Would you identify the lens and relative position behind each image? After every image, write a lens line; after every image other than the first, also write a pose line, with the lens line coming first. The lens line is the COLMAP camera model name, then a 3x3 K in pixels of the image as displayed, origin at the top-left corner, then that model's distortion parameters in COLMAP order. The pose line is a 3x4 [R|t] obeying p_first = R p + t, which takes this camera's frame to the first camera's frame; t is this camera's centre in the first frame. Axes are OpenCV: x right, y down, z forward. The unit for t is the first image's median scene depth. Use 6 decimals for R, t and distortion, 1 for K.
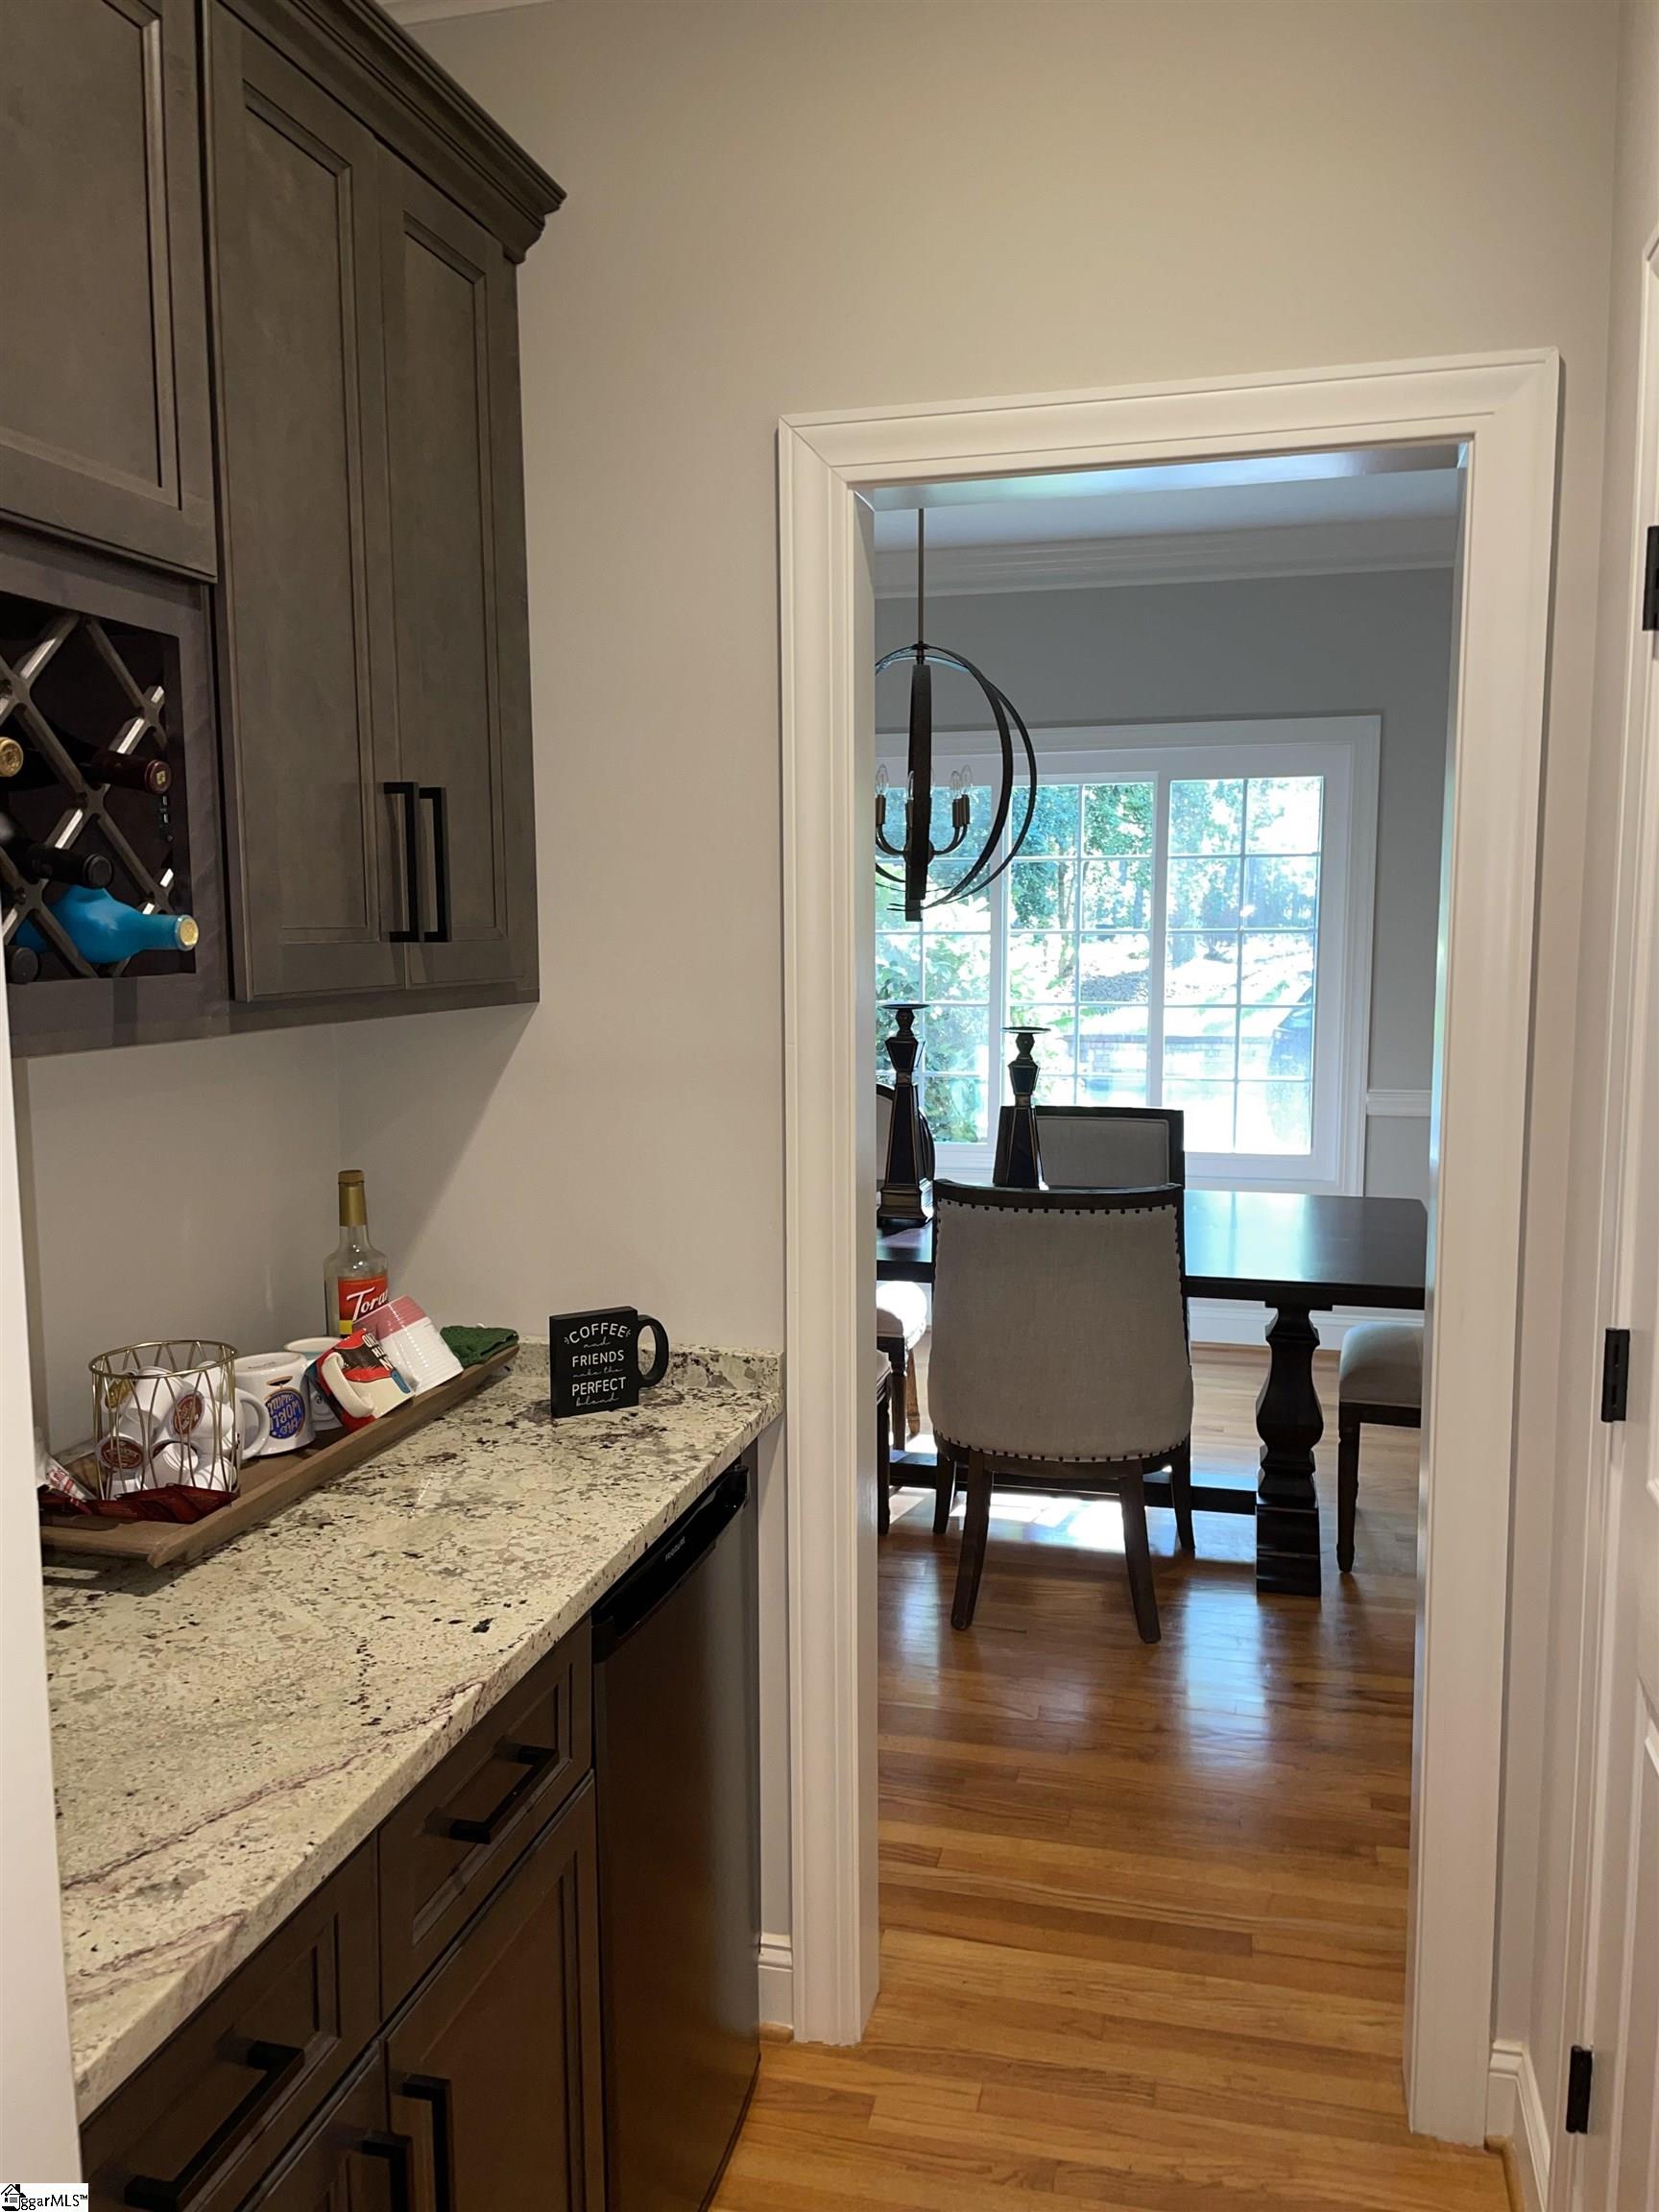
lens RADIAL K [[1680.4, 0, 827.8], [0, 1680.4, 1114.5], [0, 0, 1]] dist [0.036422, 0.001423]
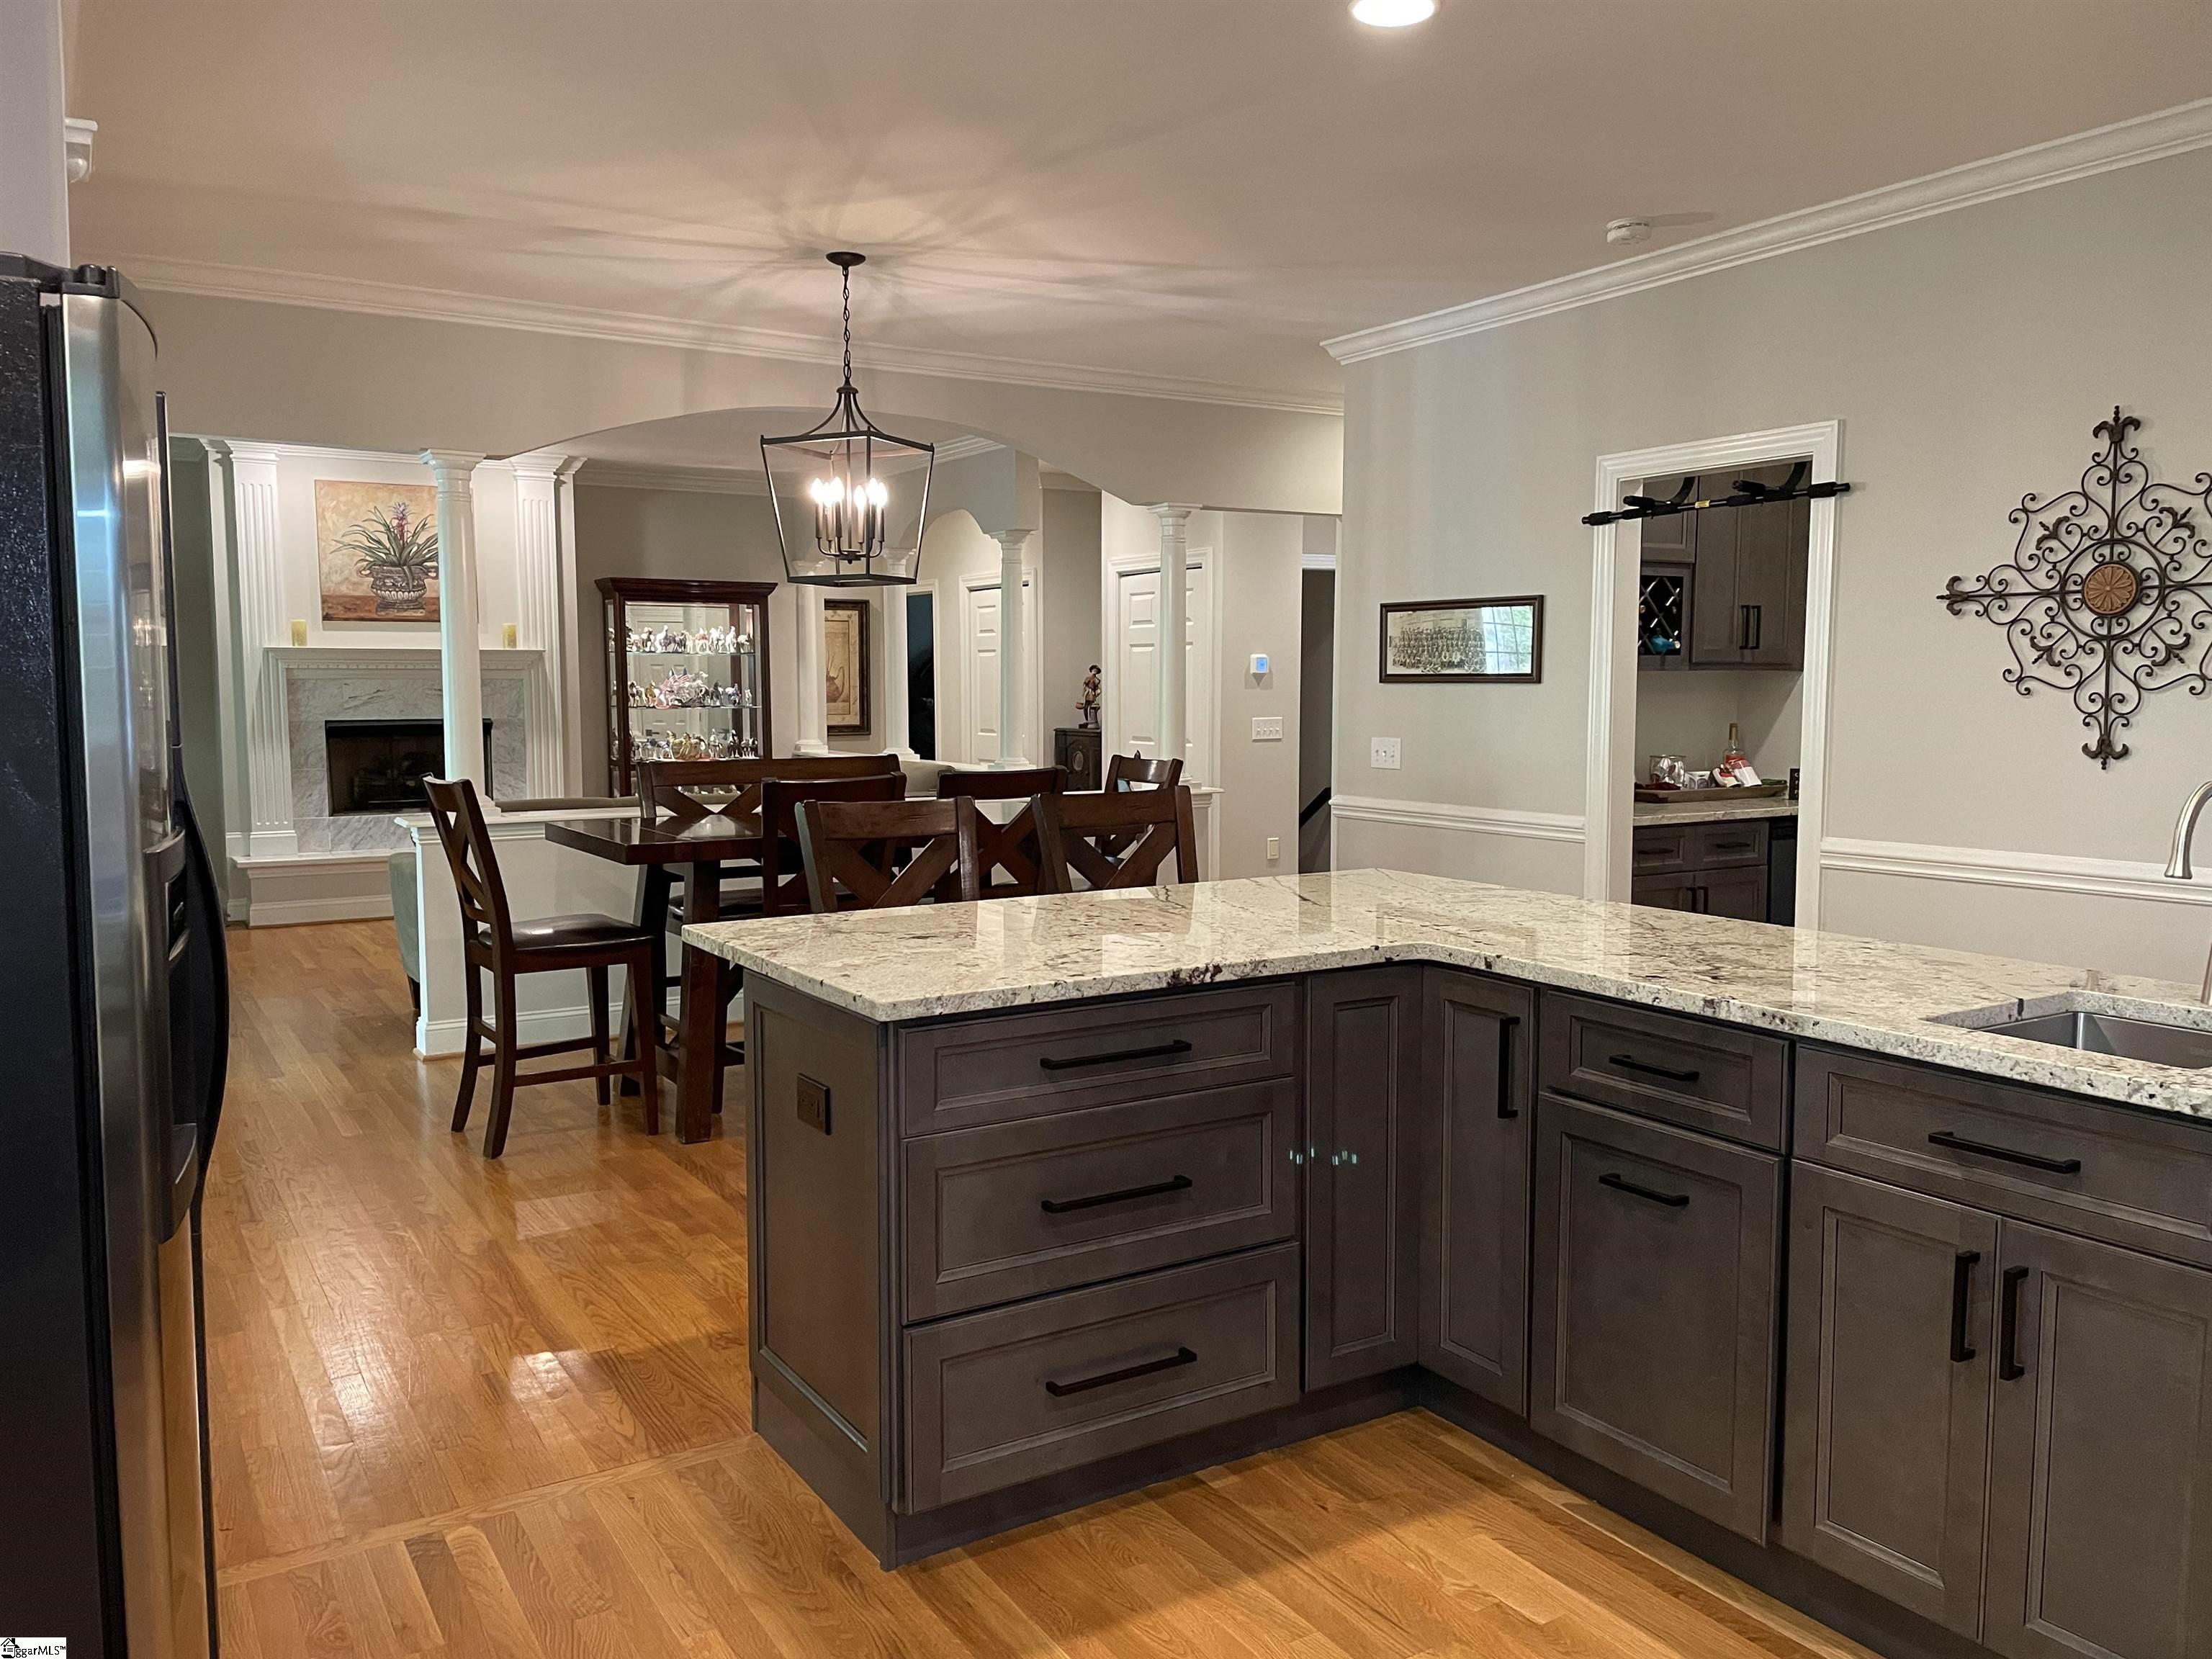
lens RADIAL K [[1680.4, 0, 1101.4], [0, 1680.4, 826.3], [0, 0, 1]] dist [0.036422, 0.001423]
pose [[0.725111, 0.070276, -0.685037, 1.408169], [-0.084823, 0.996319, 0.012425, 0.388261], [0.683388, 0.049098, 0.728402, -2.862095]]
